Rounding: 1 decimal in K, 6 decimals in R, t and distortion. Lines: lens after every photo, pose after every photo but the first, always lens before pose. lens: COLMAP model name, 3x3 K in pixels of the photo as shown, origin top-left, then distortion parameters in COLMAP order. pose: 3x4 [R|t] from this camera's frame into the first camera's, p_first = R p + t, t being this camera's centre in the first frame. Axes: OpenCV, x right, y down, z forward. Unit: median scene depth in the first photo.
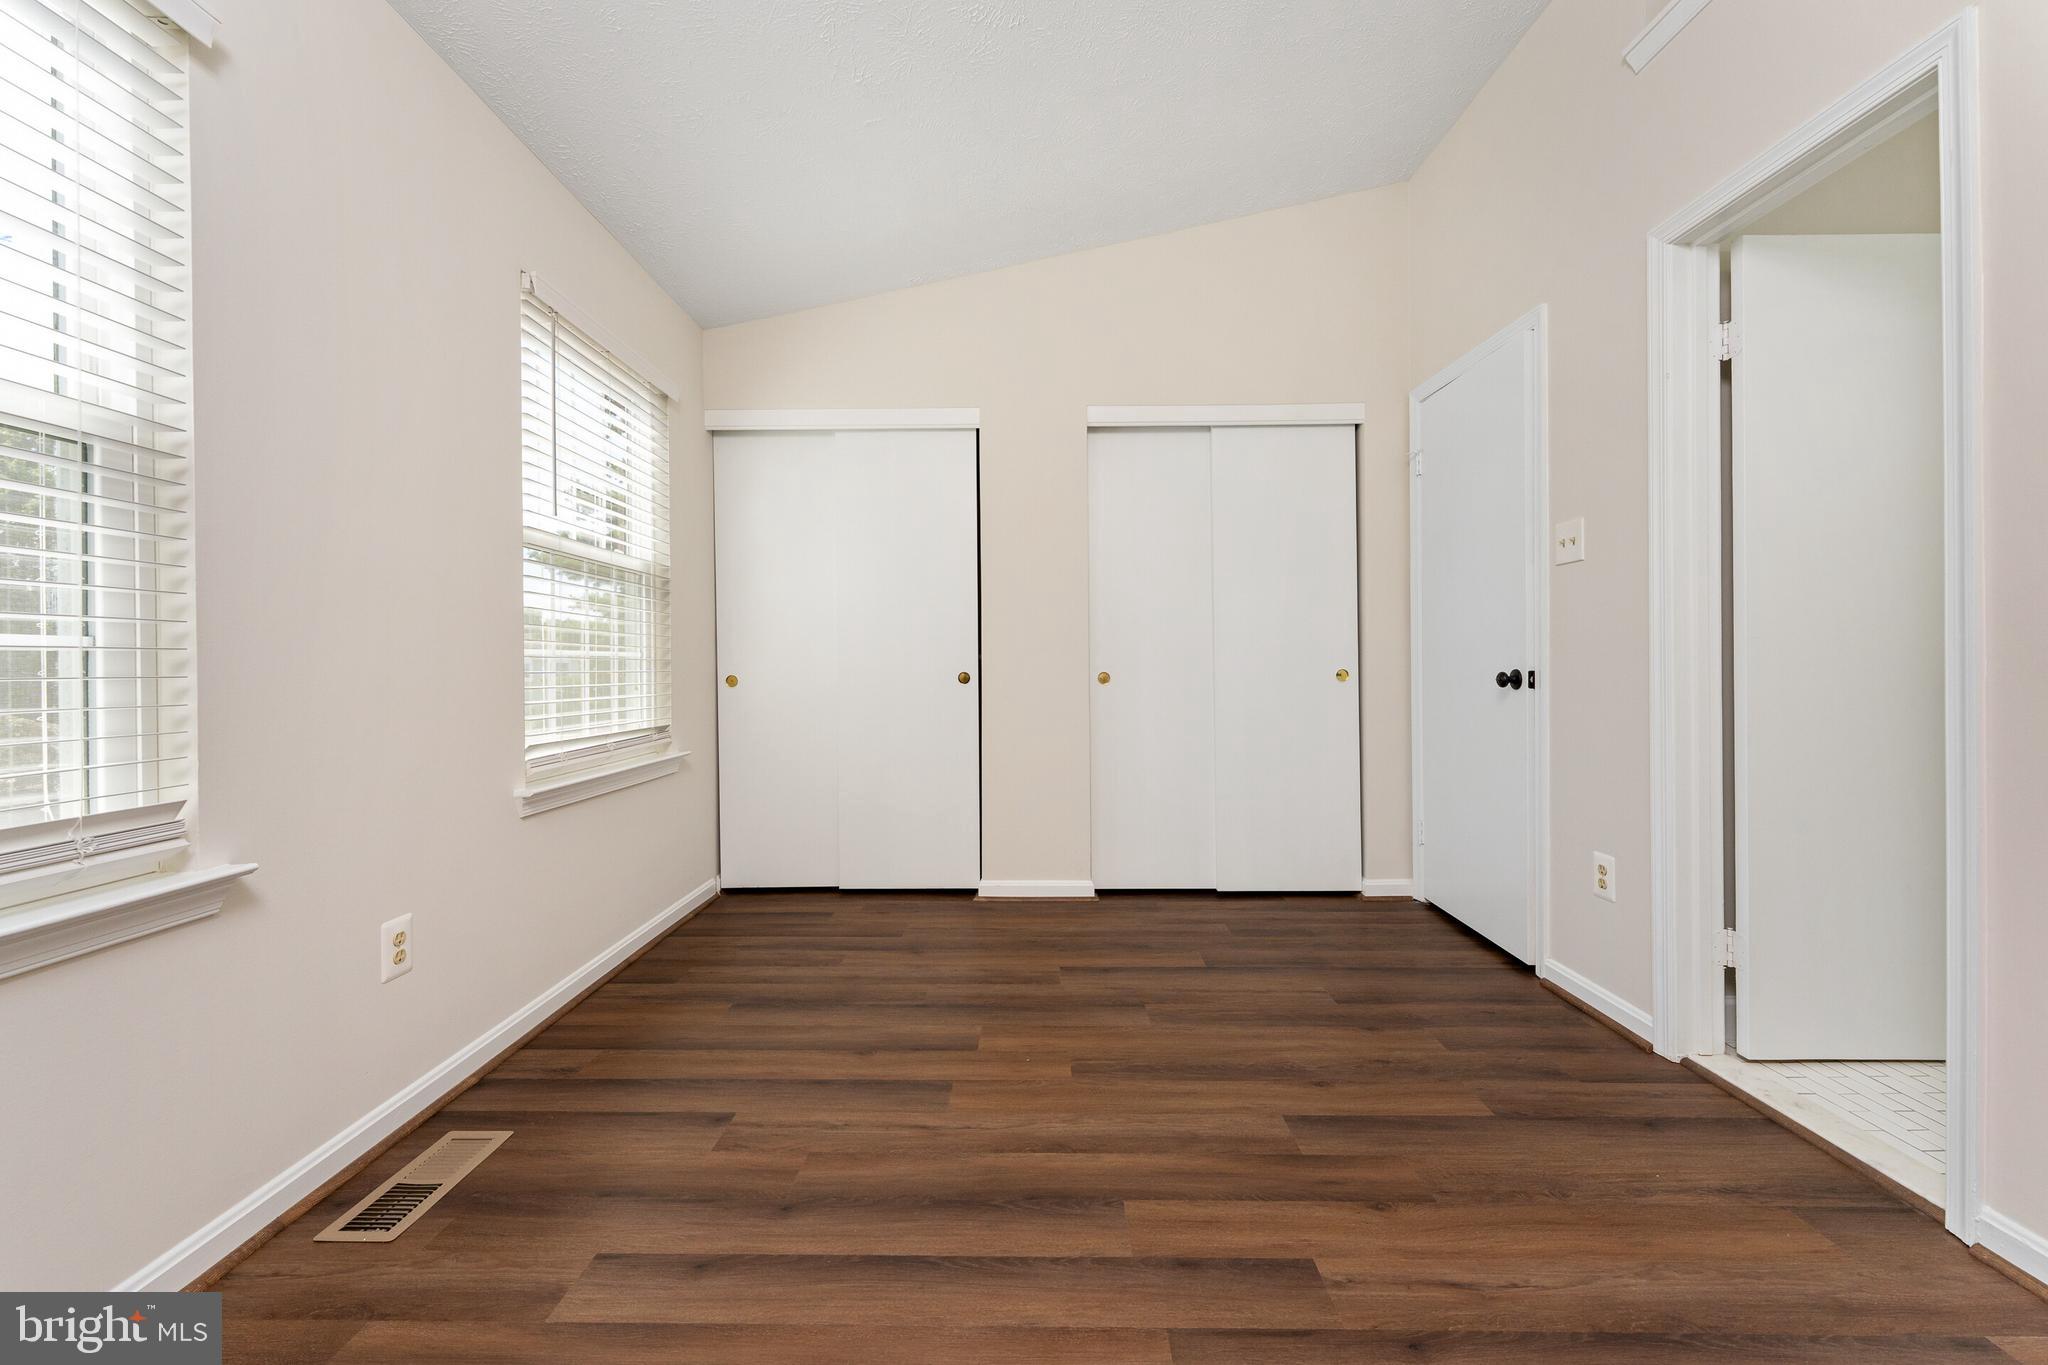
lens RADIAL K [[834.3, 0, 1020.9], [0, 834.3, 665.8], [0, 0, 1]] dist [0.003141, 0.000811]
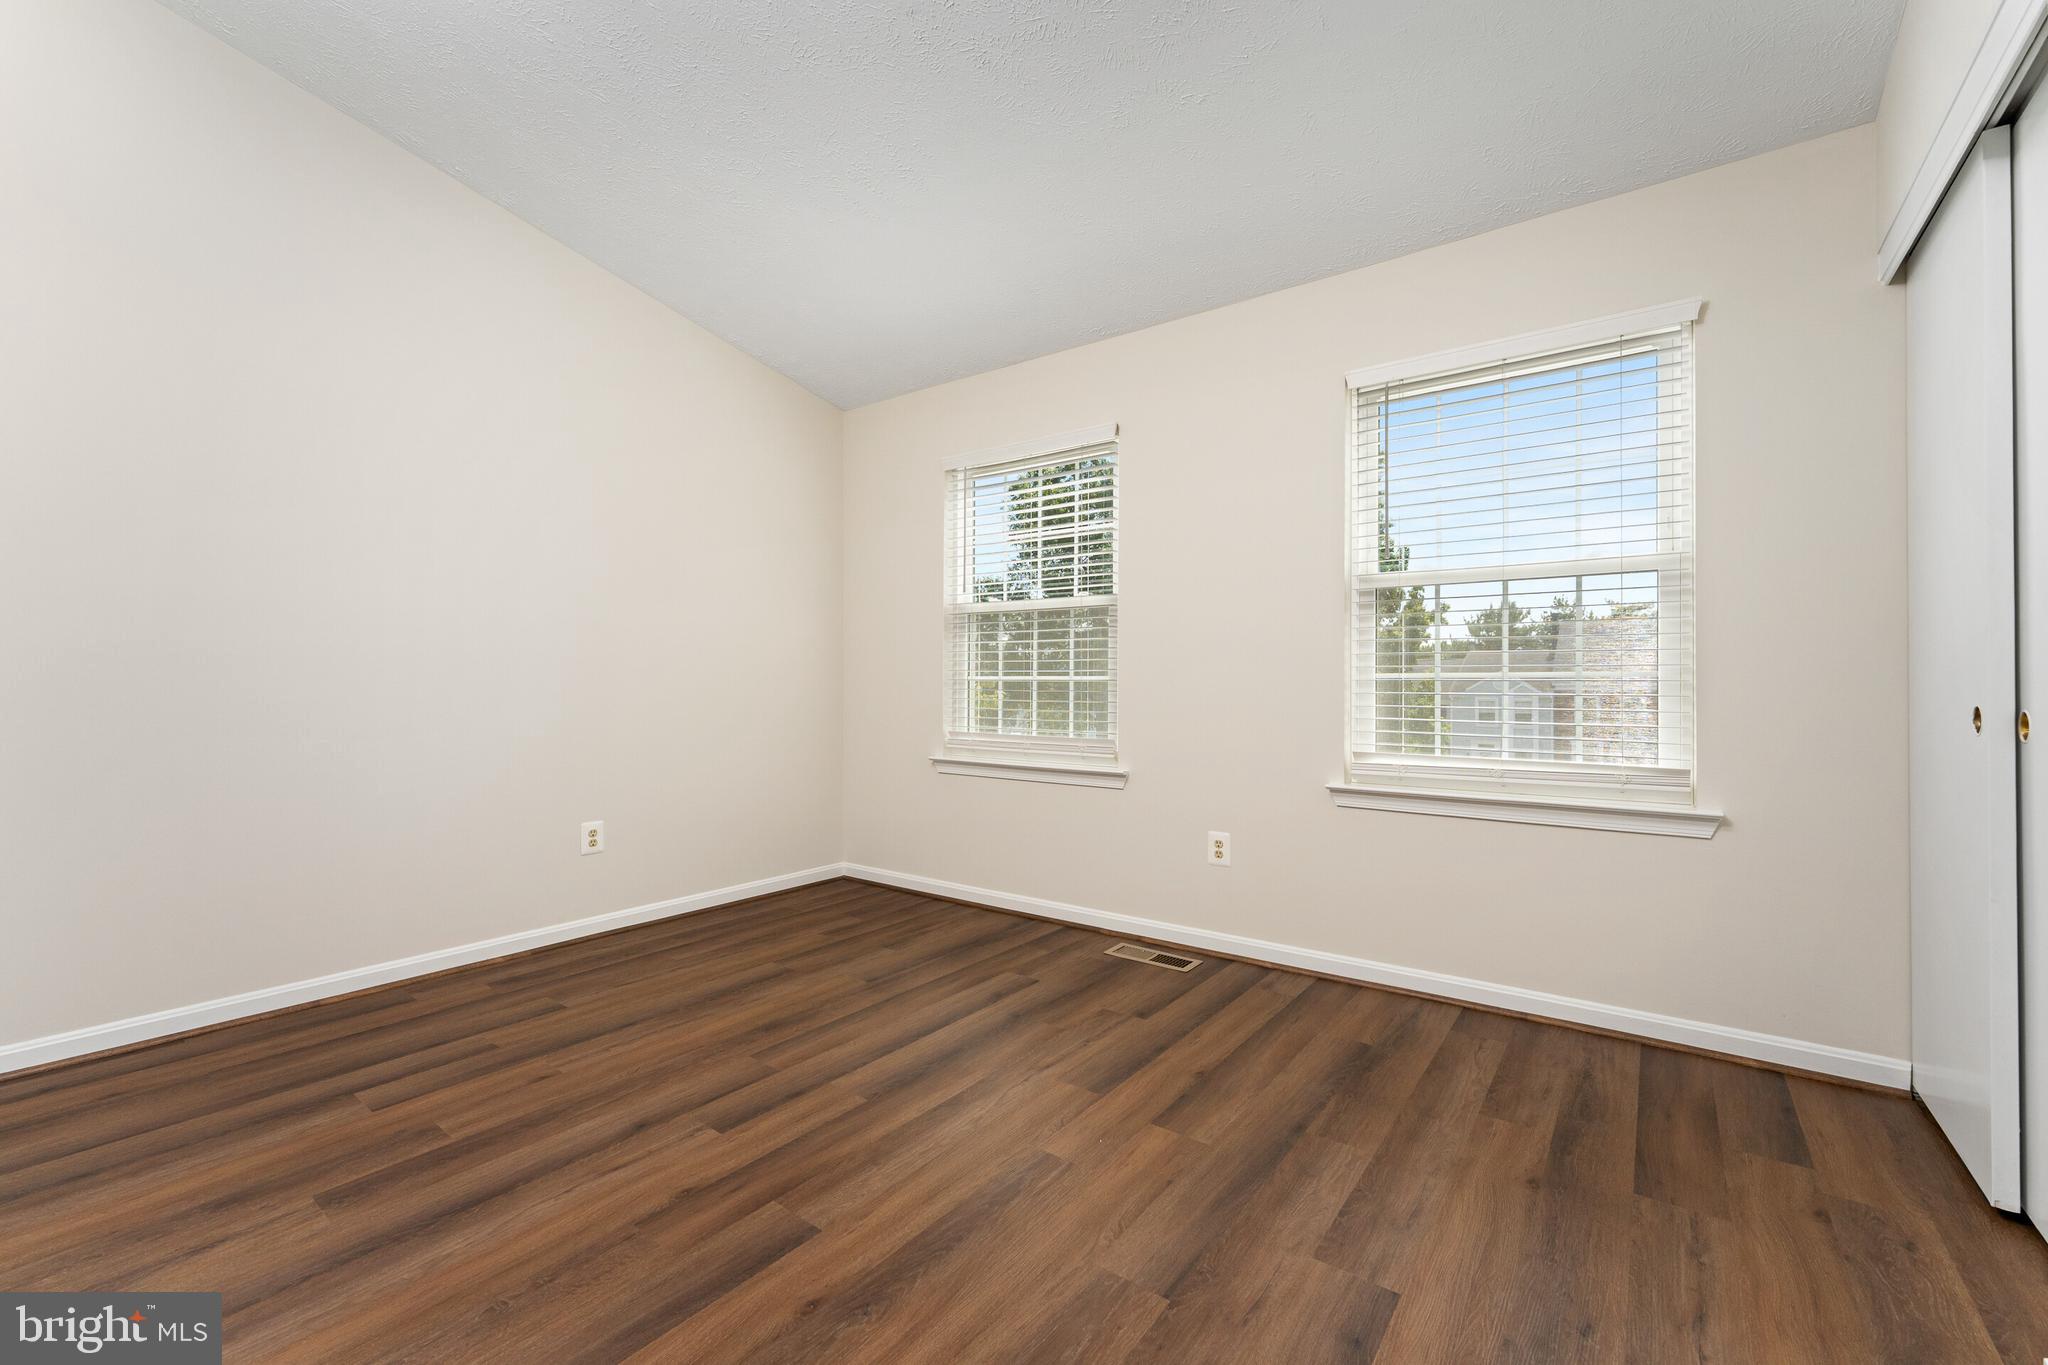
lens RADIAL K [[834.3, 0, 1023.8], [0, 834.3, 687.3], [0, 0, 1]] dist [0.003141, 0.000811]
pose [[-0.591661, 0.004807, -0.806172, 0.925735], [0.000445, 0.999984, 0.005636, -0.007144], [0.806186, 0.002976, -0.591654, 1.775343]]
